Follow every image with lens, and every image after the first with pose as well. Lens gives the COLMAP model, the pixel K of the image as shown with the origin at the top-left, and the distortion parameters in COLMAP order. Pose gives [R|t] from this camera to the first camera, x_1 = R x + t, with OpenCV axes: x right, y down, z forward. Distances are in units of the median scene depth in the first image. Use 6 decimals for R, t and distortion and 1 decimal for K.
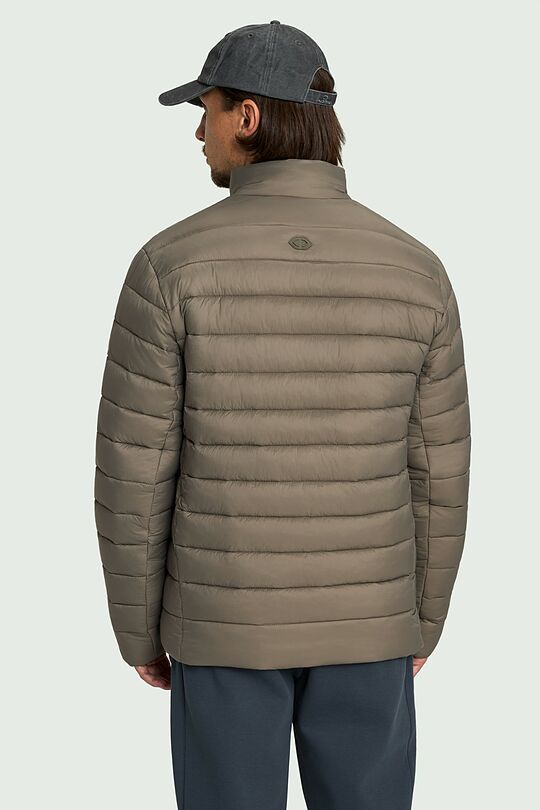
lens RADIAL K [[1568.9, 0, 270.0], [0, 1568.9, 405.0], [0, 0, 1]] dist [-0.519345, 1.711961]
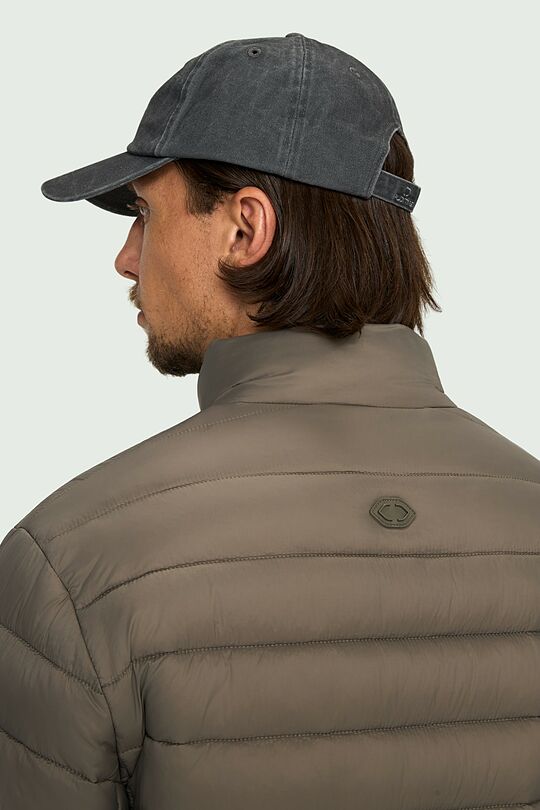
lens RADIAL K [[1568.9, 0, 270.0], [0, 1568.9, 405.0], [0, 0, 1]] dist [-0.519345, 1.711961]
pose [[0.989838, 0.015756, 0.141322, -0.072958], [0.000059, 0.993796, -0.111214, -0.081443], [-0.142198, 0.110093, 0.983697, 0.548284]]
